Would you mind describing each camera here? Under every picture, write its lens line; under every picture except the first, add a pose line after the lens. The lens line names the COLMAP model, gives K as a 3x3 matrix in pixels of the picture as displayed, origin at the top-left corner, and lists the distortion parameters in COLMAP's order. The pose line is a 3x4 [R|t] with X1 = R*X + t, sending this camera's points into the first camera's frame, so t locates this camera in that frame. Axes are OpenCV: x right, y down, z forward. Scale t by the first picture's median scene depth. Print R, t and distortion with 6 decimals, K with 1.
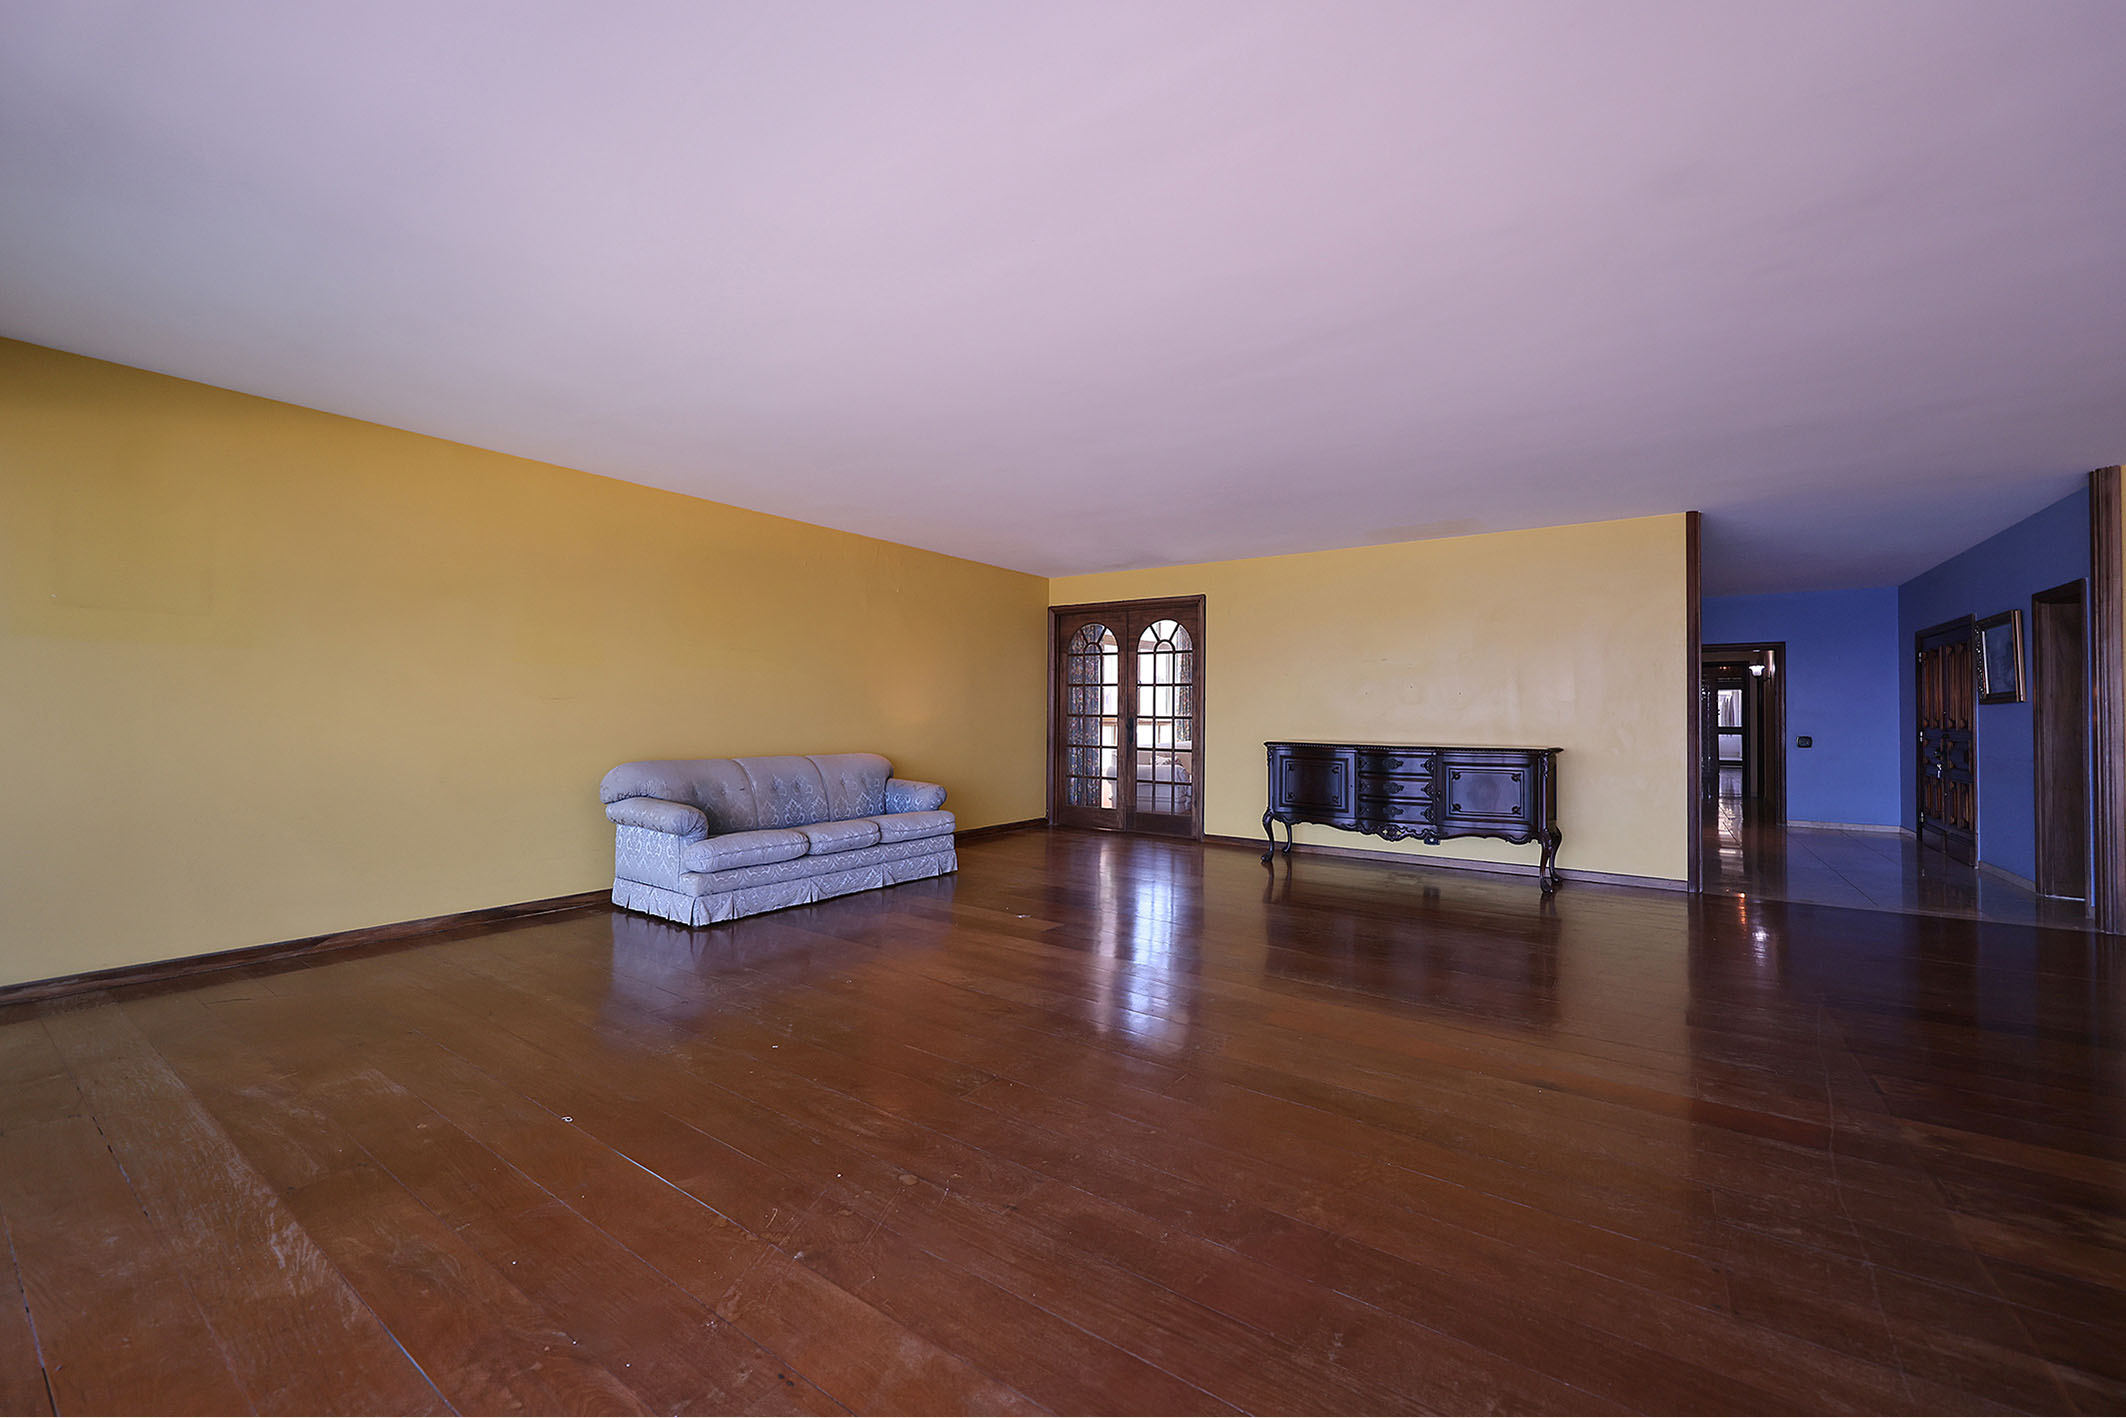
lens RADIAL K [[845.9, 0, 1050.1], [0, 845.9, 702.5], [0, 0, 1]] dist [-0.002683, -0.000060]
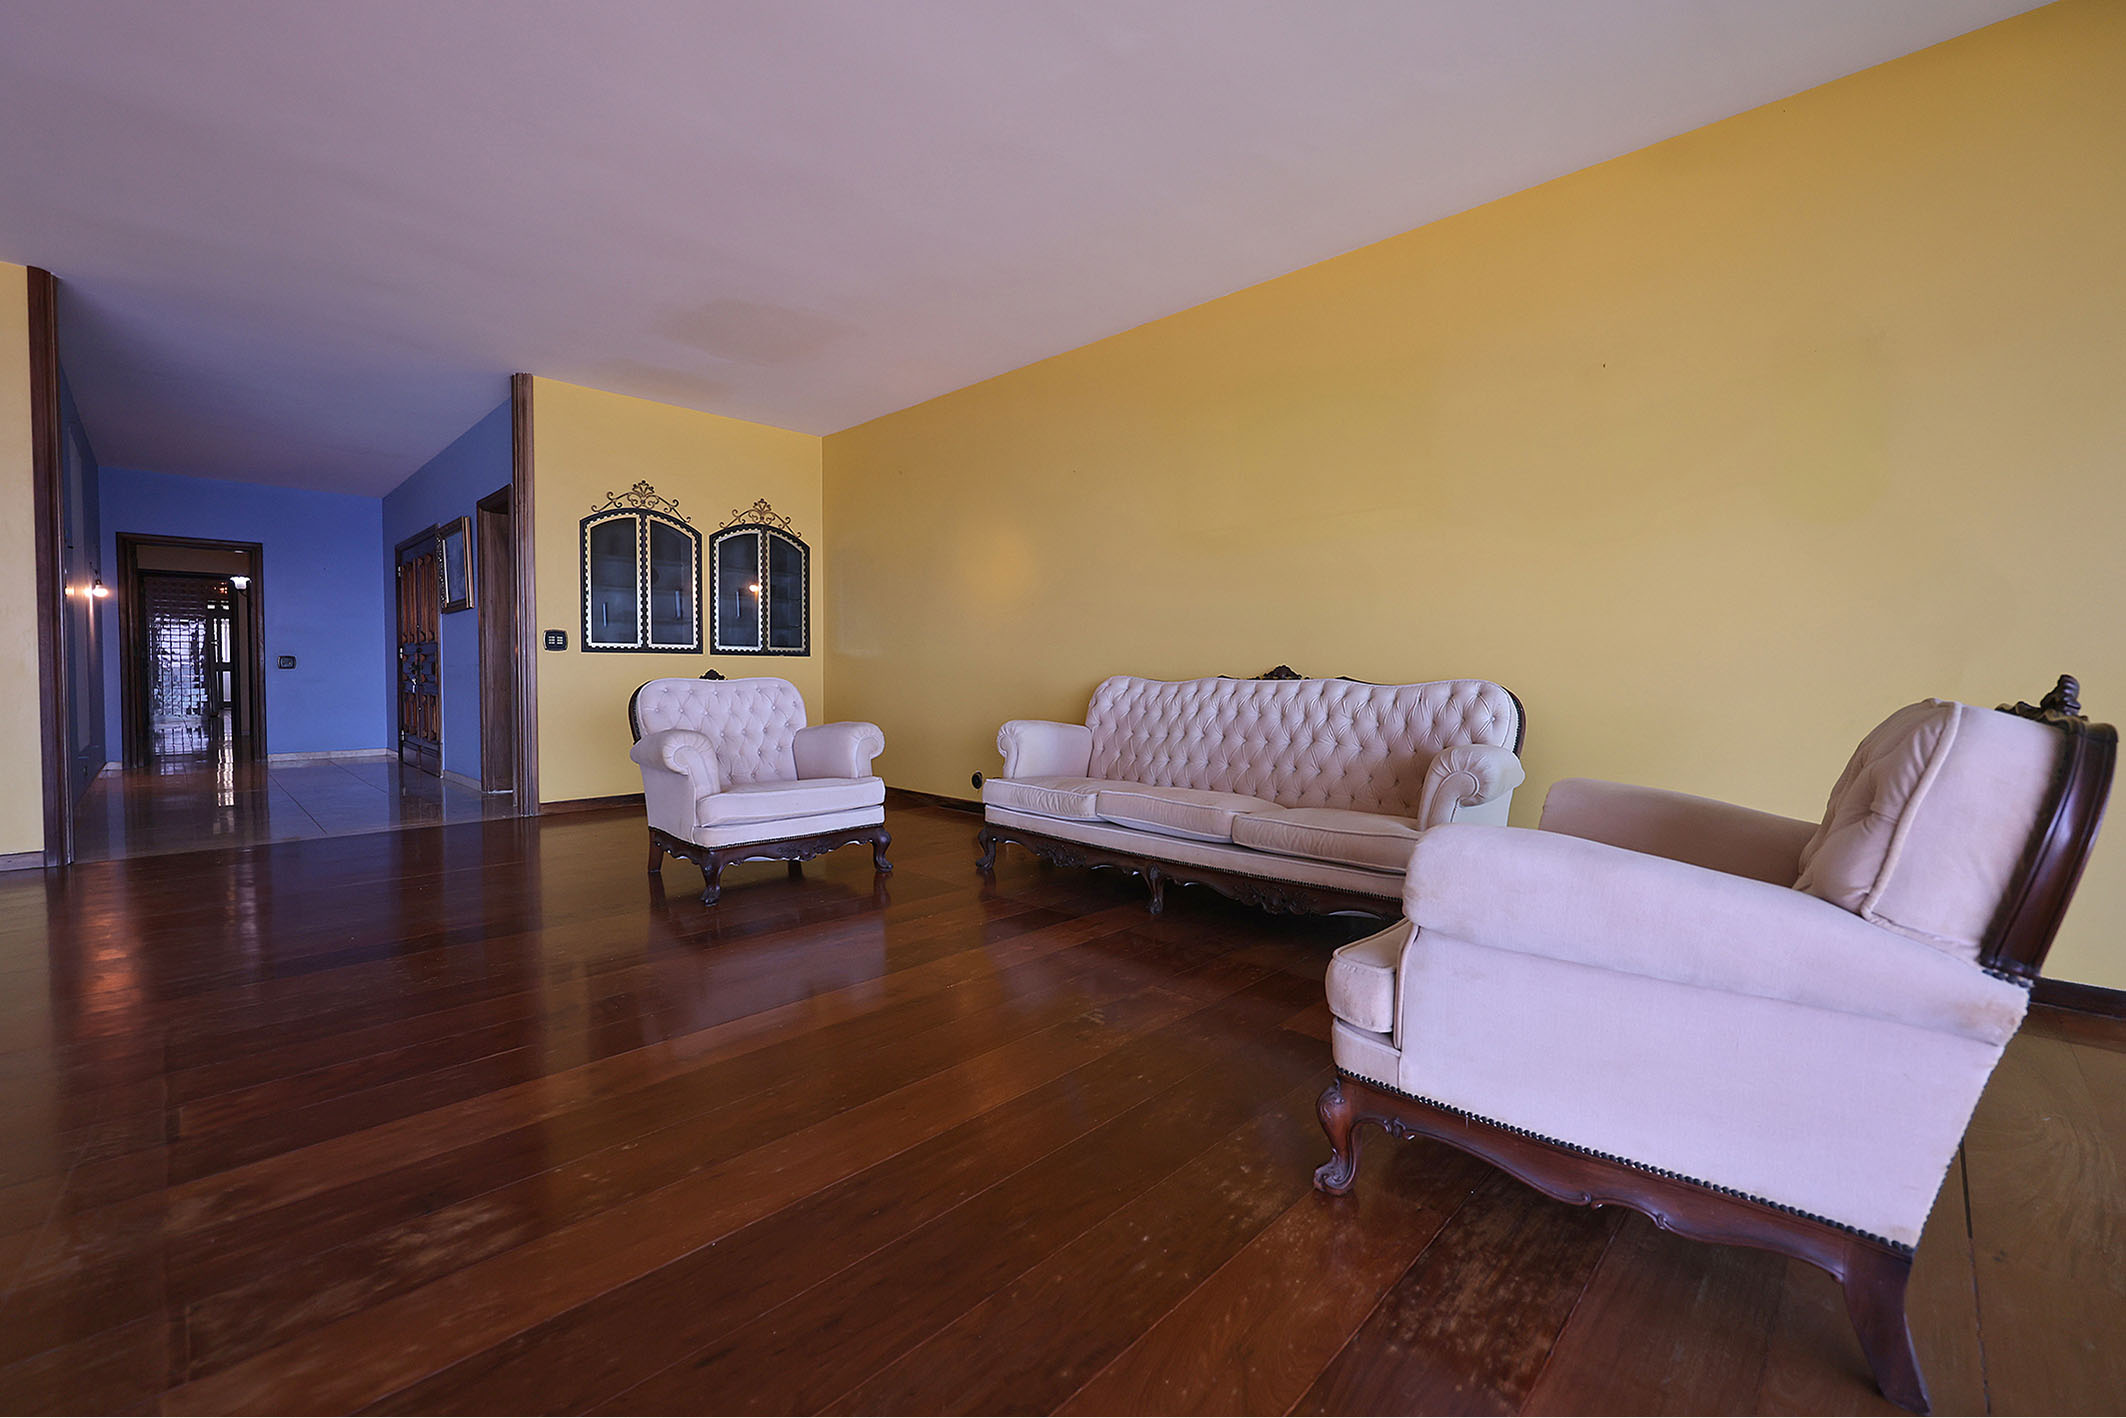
lens RADIAL K [[868.1, 0, 1054.2], [0, 868.1, 696.2], [0, 0, 1]] dist [-0.003083, -0.000295]
pose [[0.155636, -0.036299, 0.987147, 0.211808], [-0.016249, 0.999095, 0.039300, 0.050587], [-0.987681, -0.022156, 0.154906, 0.130451]]
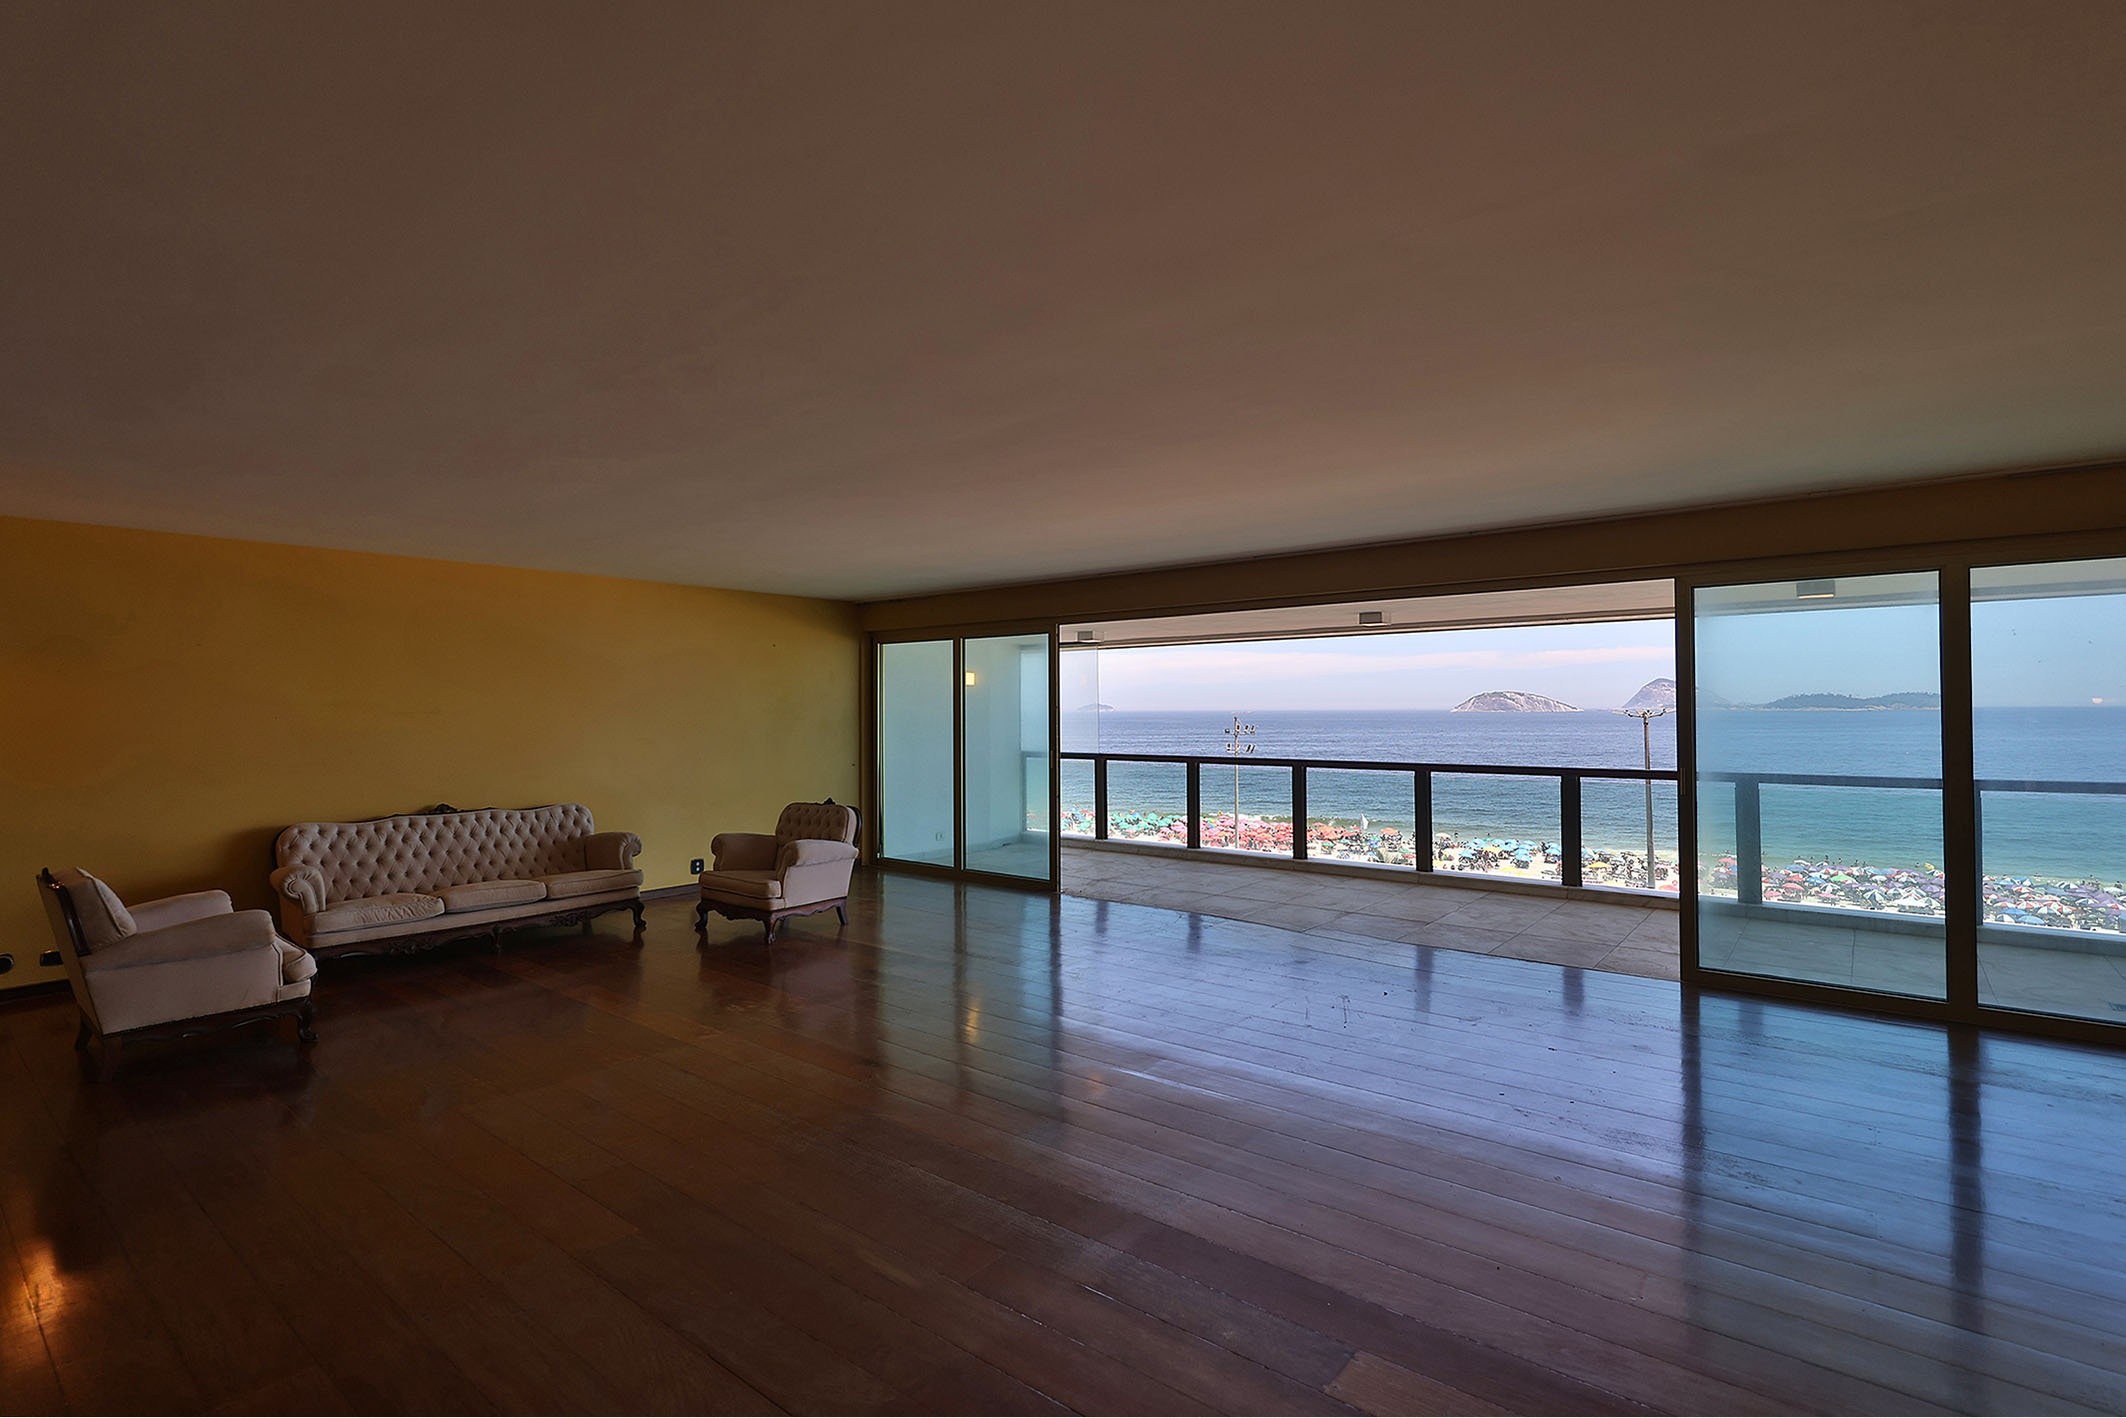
lens RADIAL K [[993.5, 0, 1063.0], [0, 993.5, 709.0], [0, 0, 1]] dist [-0.000700, -0.010374]
pose [[-0.998739, -0.001144, 0.050186, 0.090459], [-0.001920, 0.999879, -0.015426, -0.038499], [-0.050162, -0.015502, -0.998621, 1.122245]]
